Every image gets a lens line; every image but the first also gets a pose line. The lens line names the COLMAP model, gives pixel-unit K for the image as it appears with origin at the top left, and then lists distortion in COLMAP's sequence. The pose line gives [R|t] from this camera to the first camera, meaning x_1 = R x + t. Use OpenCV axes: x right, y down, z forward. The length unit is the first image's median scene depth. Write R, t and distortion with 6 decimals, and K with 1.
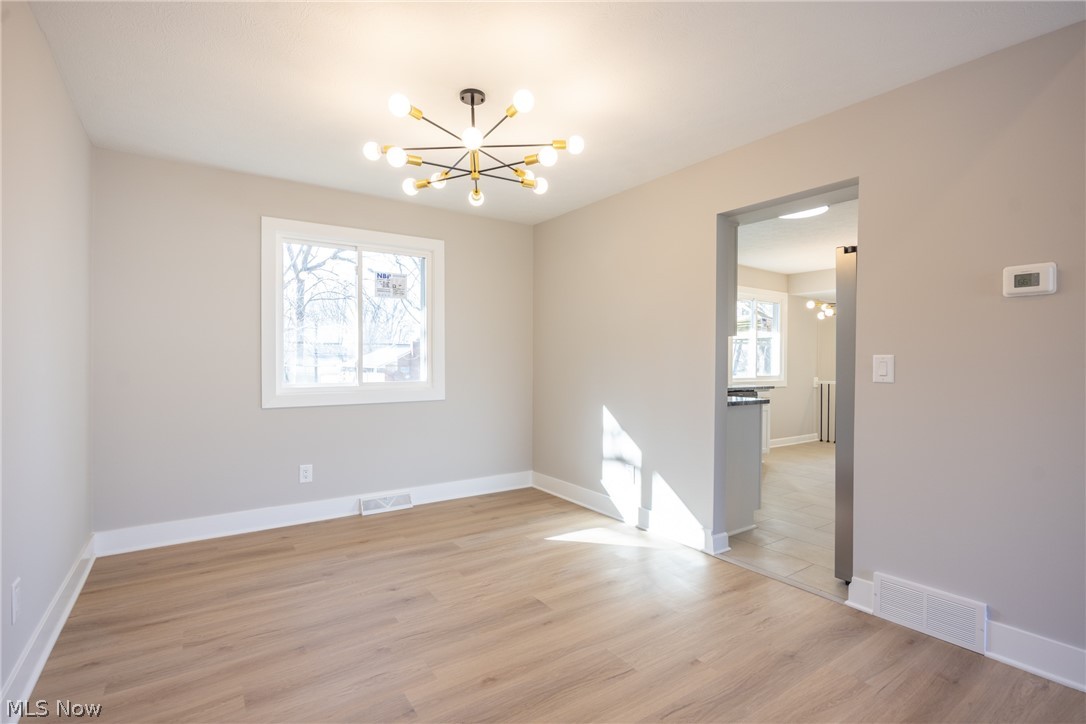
lens RADIAL K [[506.1, 0, 533.4], [0, 506.1, 364.5], [0, 0, 1]] dist [-0.005871, -0.000423]
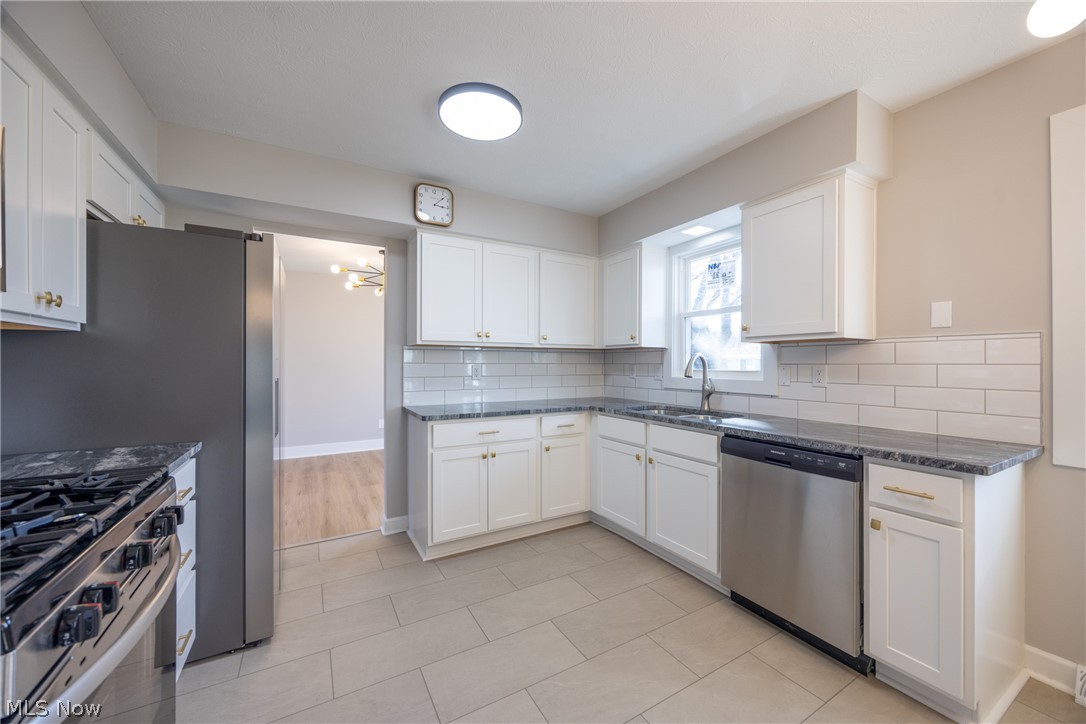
lens RADIAL K [[412.2, 0, 547.1], [0, 412.2, 362.6], [0, 0, 1]] dist [-0.001106, -0.000181]
pose [[-0.058610, -0.009189, -0.998239, 1.127073], [-0.005396, 0.999946, -0.008888, -0.013993], [0.998266, 0.004865, -0.058657, 1.228811]]
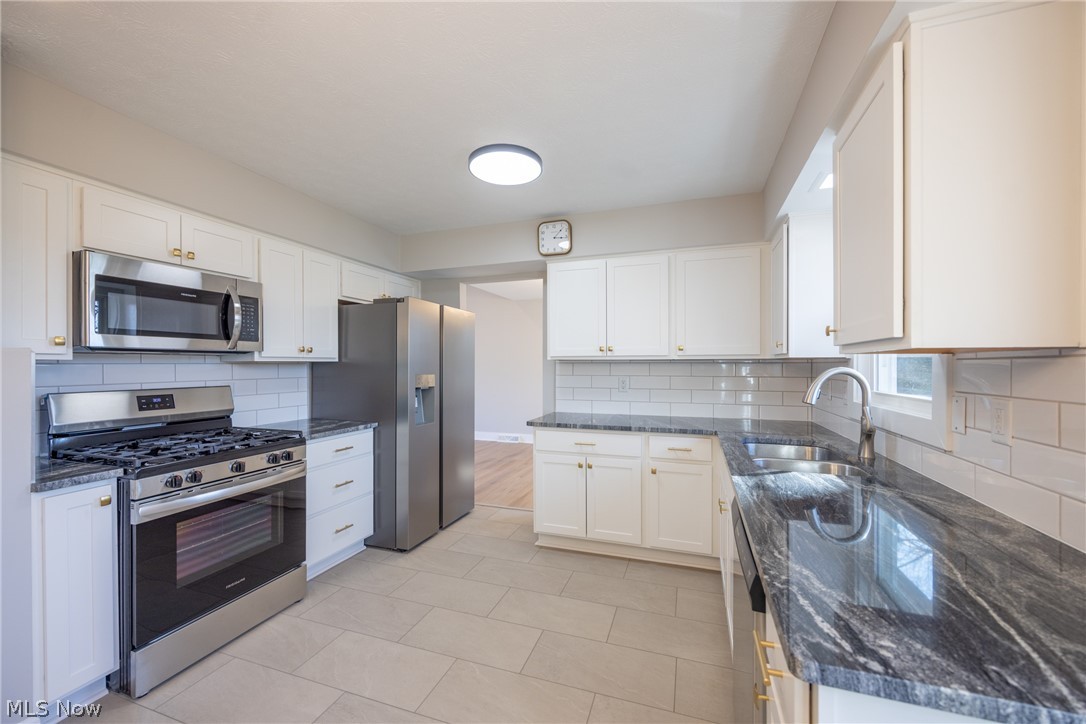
lens RADIAL K [[410.9, 0, 549.9], [0, 410.9, 365.5], [0, 0, 1]] dist [-0.001532, 0.000094]
pose [[-0.787354, -0.008015, -0.616449, 0.923021], [-0.009434, 0.999955, -0.000952, -0.040256], [0.616429, 0.005066, -0.787394, 1.648851]]
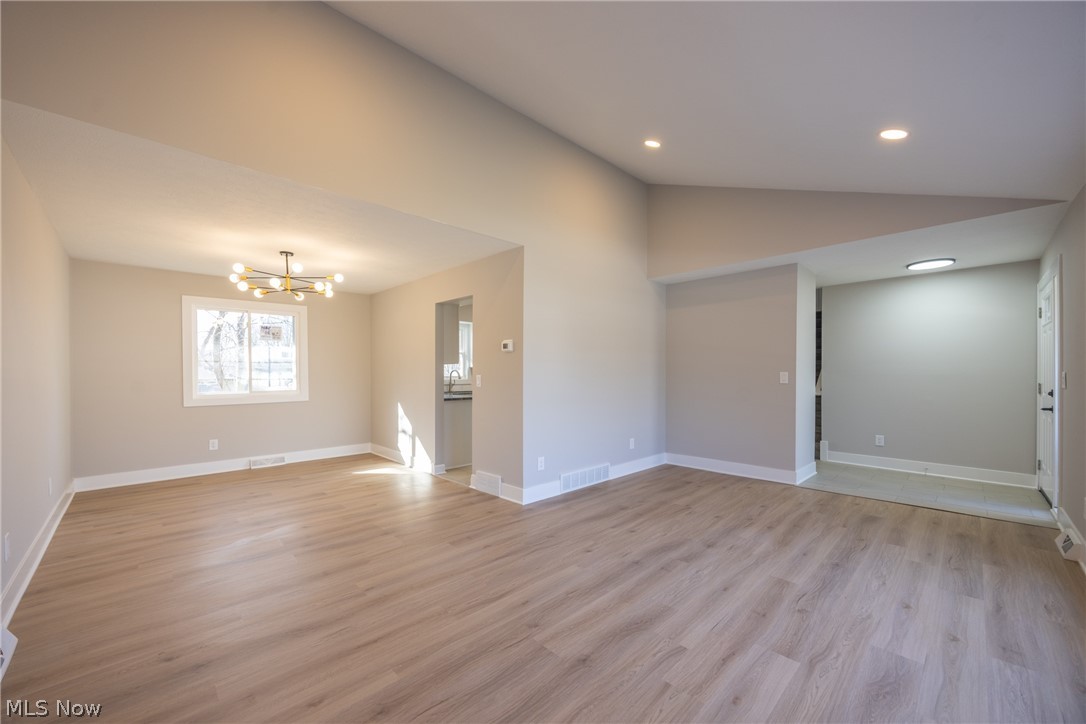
lens RADIAL K [[430.1, 0, 539.7], [0, 430.1, 377.9], [0, 0, 1]] dist [-0.000546, -0.000014]
pose [[0.988315, -0.009237, 0.152147, 0.427949], [0.008539, 0.999950, 0.005240, -0.008646], [-0.152188, -0.003880, 0.988344, -0.614184]]
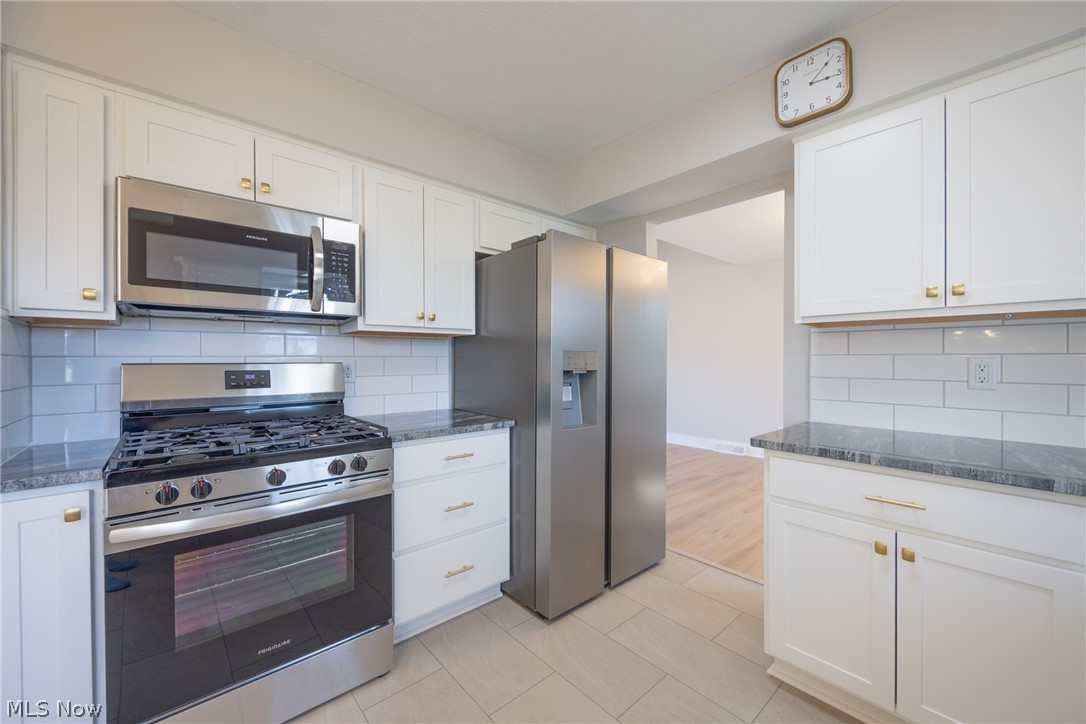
lens RADIAL K [[420.9, 0, 558.2], [0, 420.9, 360.4], [0, 0, 1]] dist [-0.001551, -0.000208]
pose [[-0.986703, -0.008897, -0.162287, 0.726762], [-0.010047, 0.999930, 0.006267, -0.011471], [0.162220, 0.007814, -0.986724, 1.380515]]
